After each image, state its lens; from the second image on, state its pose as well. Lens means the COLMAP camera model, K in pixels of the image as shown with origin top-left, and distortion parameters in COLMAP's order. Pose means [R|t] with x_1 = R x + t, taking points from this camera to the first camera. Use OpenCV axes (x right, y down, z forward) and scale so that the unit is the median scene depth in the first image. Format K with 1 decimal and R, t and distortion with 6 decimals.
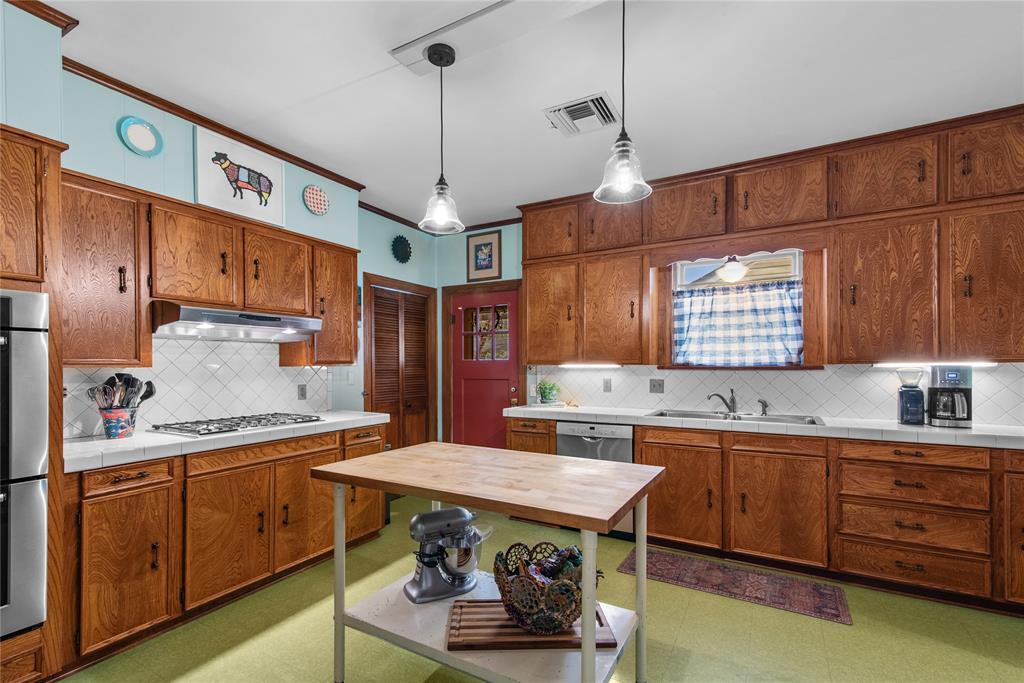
lens RADIAL K [[460.5, 0, 518.1], [0, 460.5, 362.2], [0, 0, 1]] dist [0.000466, 0.000003]
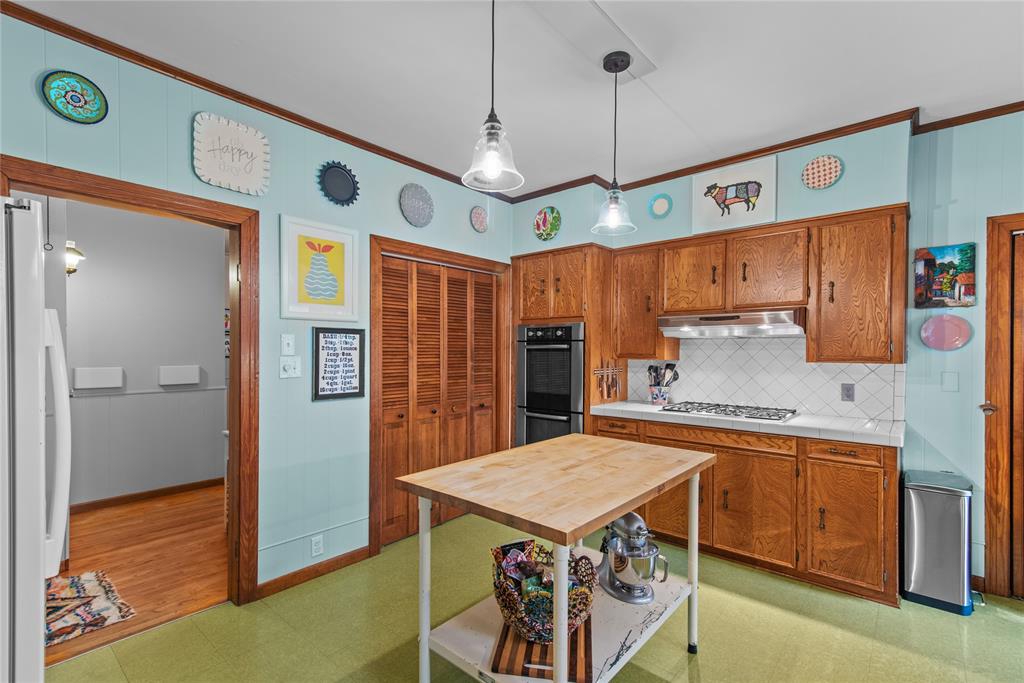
lens RADIAL K [[460.5, 0, 503.6], [0, 460.5, 348.8], [0, 0, 1]] dist [0.000466, 0.000003]
pose [[-0.219342, -0.001968, -0.975646, 0.671123], [0.000081, 0.999998, -0.002036, -0.019079], [0.975648, -0.000525, -0.219342, 0.739836]]
